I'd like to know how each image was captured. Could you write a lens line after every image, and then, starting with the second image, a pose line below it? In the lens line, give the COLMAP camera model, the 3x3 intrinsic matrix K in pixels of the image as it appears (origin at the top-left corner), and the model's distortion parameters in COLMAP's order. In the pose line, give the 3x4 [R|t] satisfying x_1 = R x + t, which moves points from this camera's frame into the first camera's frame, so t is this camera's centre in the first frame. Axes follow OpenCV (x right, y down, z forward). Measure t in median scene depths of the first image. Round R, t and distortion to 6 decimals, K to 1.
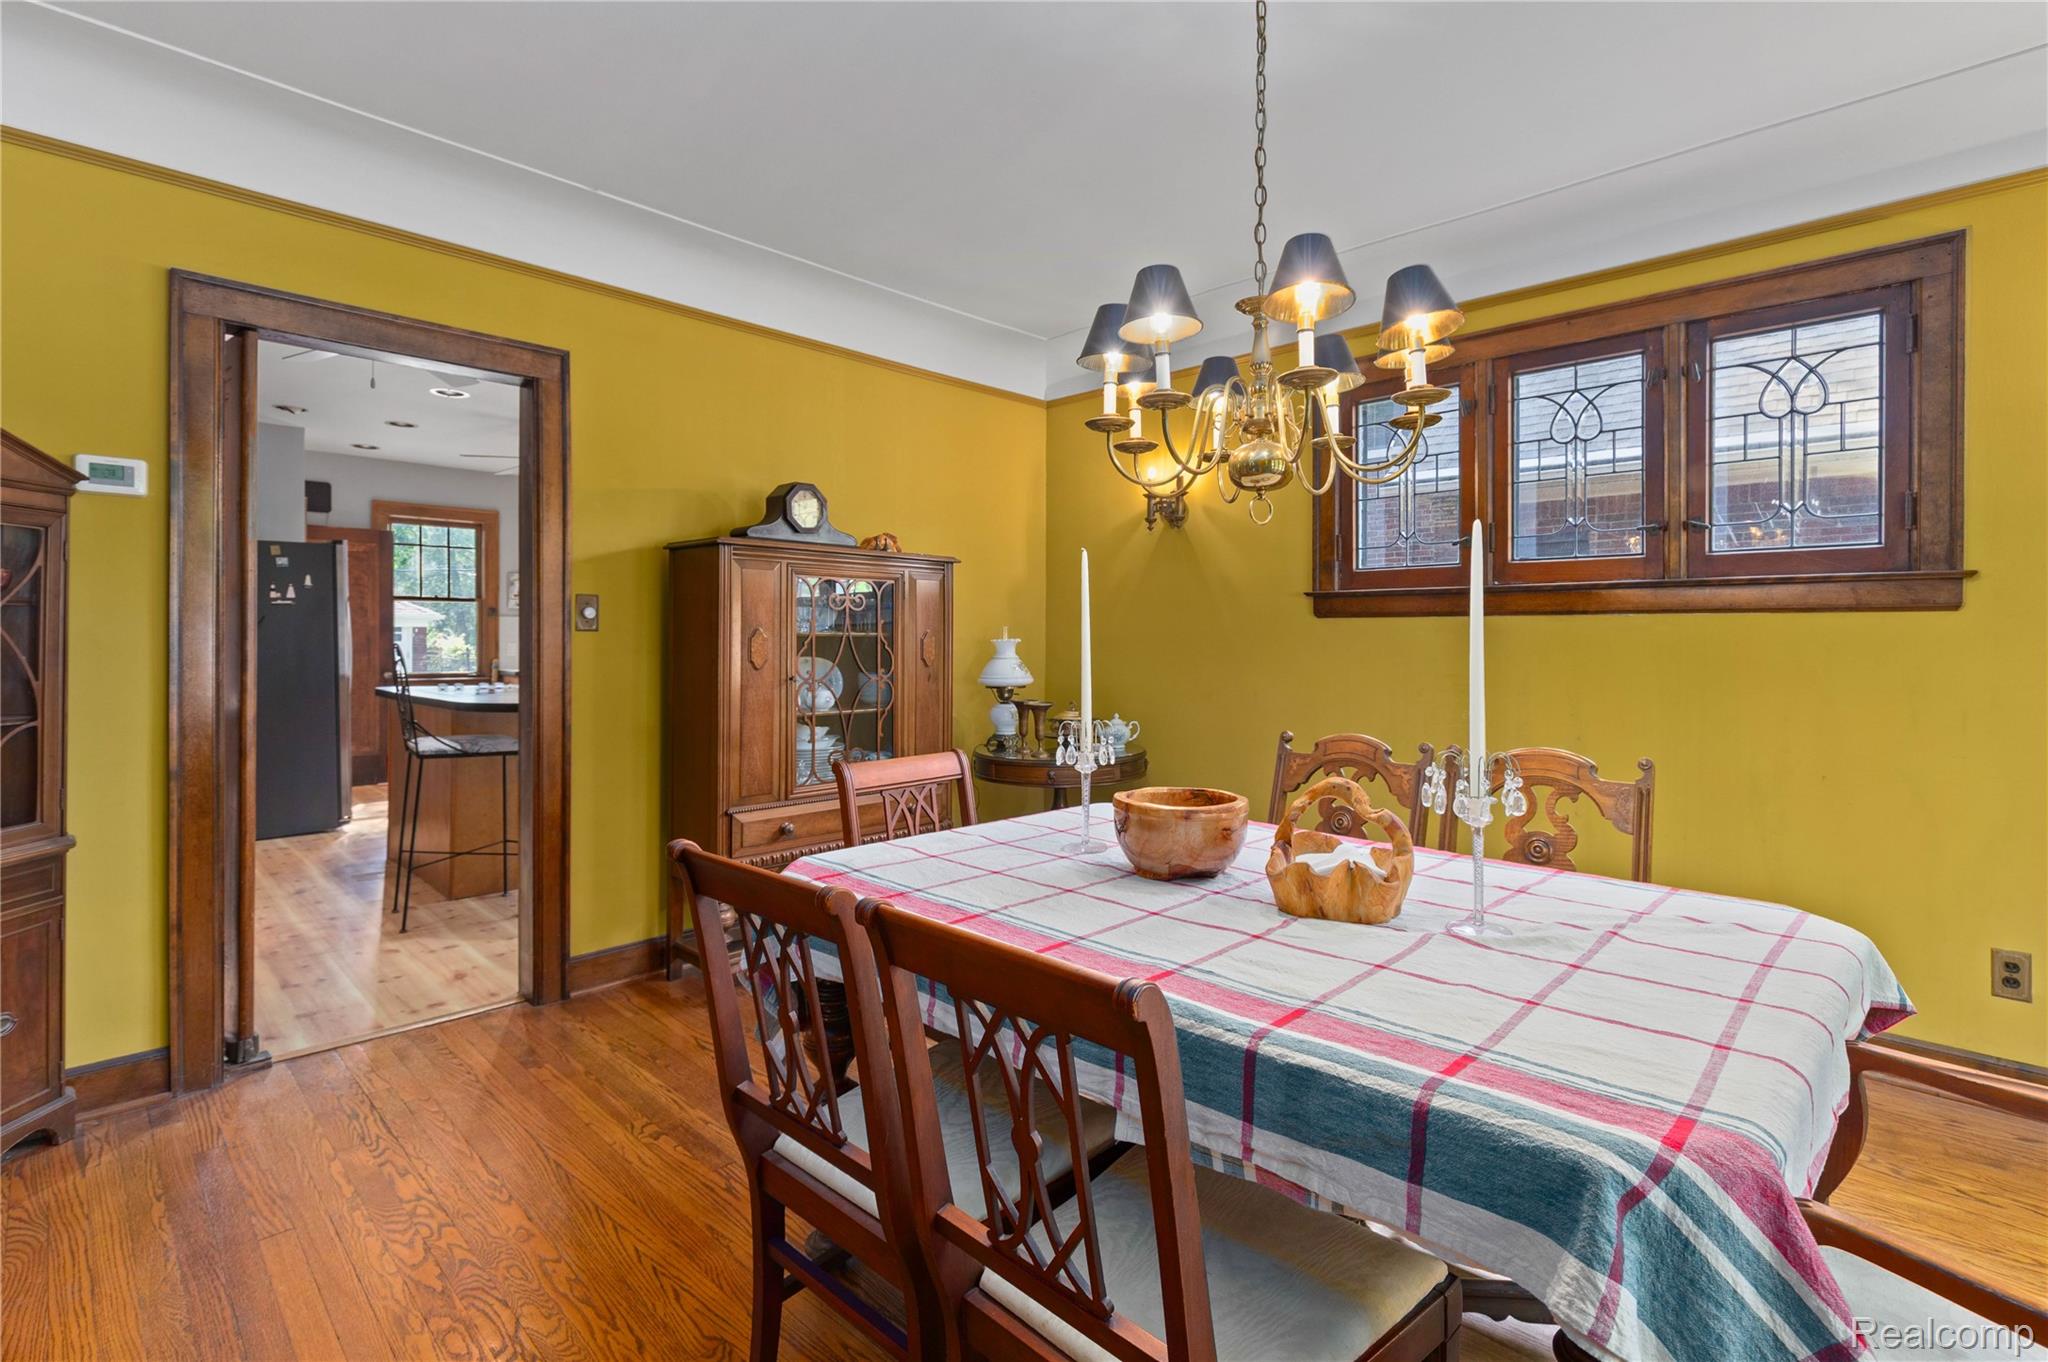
lens RADIAL K [[944.2, 0, 1032.5], [0, 944.2, 640.5], [0, 0, 1]] dist [0.005093, -0.001006]
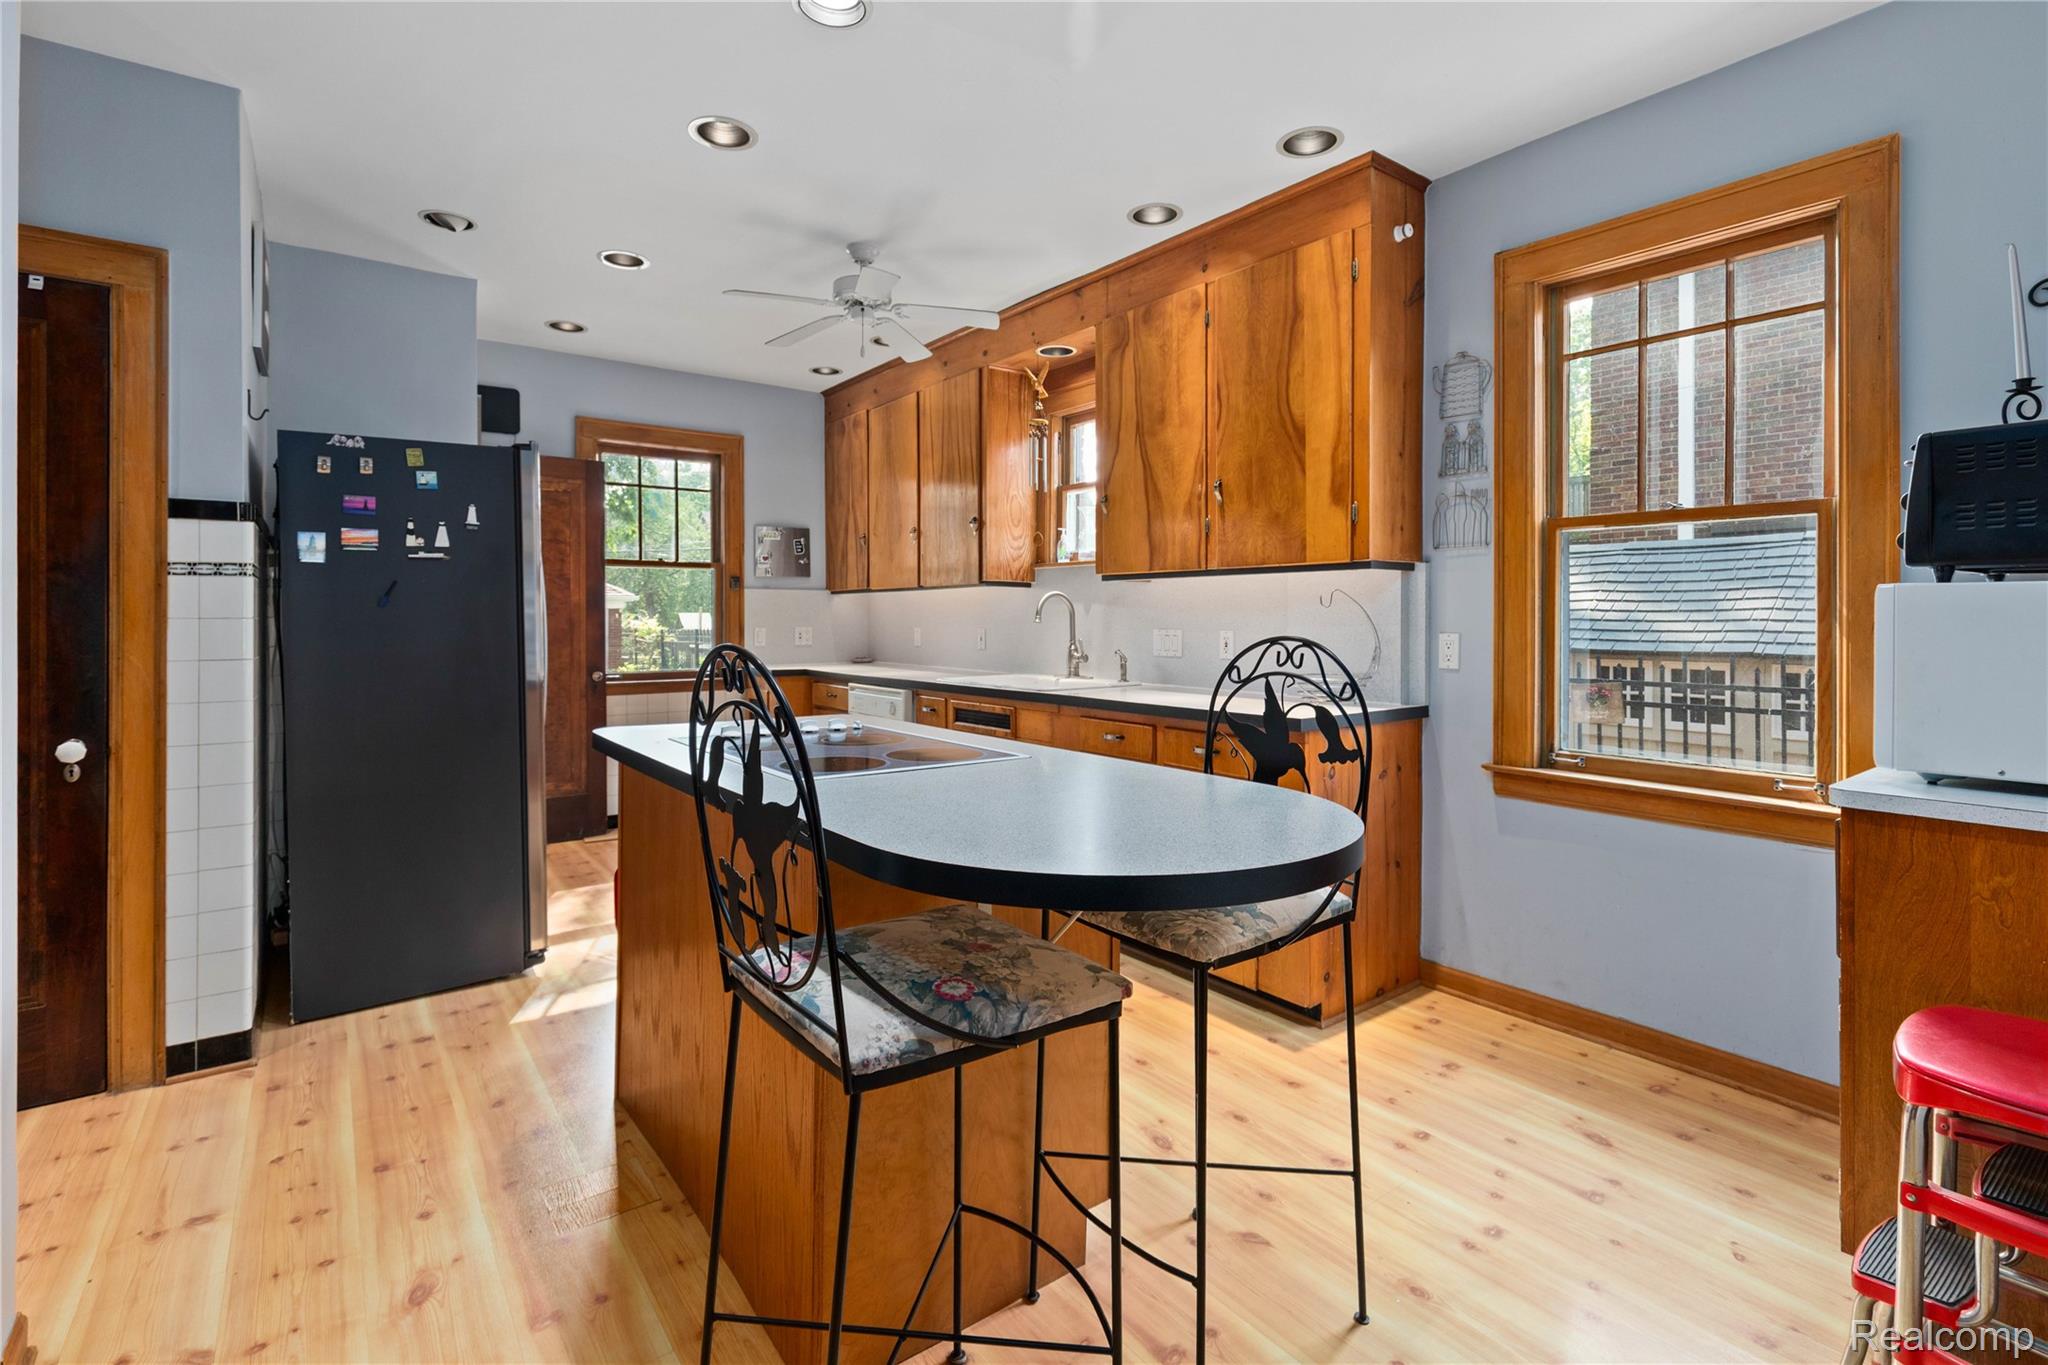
lens RADIAL K [[944.2, 0, 1056.7], [0, 944.2, 616.8], [0, 0, 1]] dist [0.005093, -0.001006]
pose [[0.991412, -0.004631, -0.130696, -0.275158], [0.004161, 0.999984, -0.003864, -0.001440], [0.130712, 0.003287, 0.991415, 0.384442]]
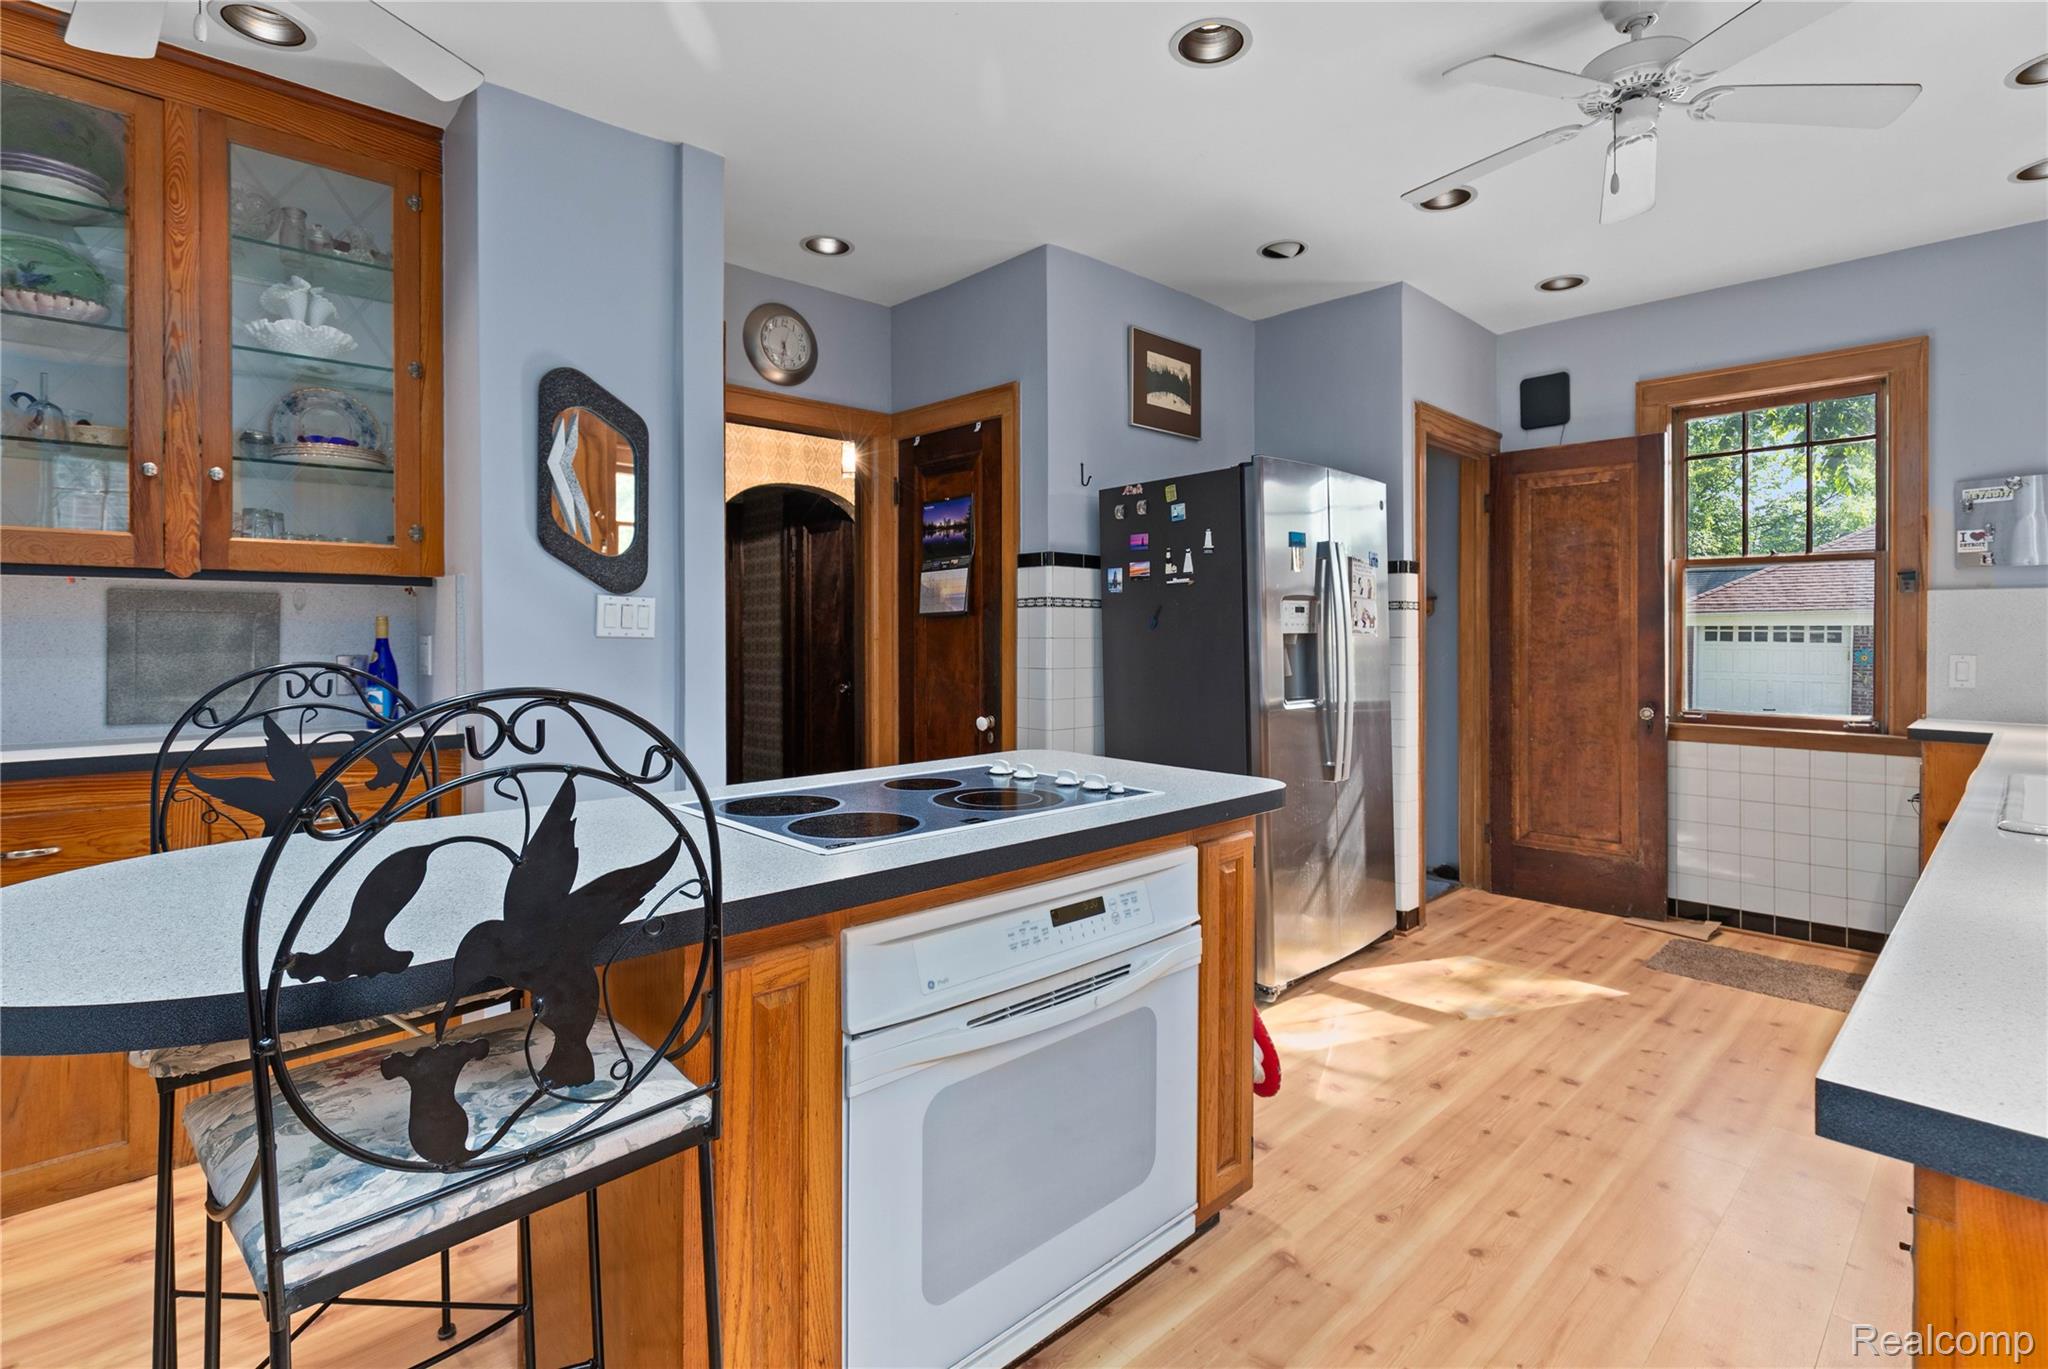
lens RADIAL K [[944.2, 0, 1064.1], [0, 944.2, 645.8], [0, 0, 1]] dist [0.005093, -0.001006]
pose [[-0.028207, 0.012262, -0.999527, -0.154899], [-0.004179, 0.999915, 0.012384, -0.005493], [0.999593, 0.004527, -0.028153, 0.705388]]
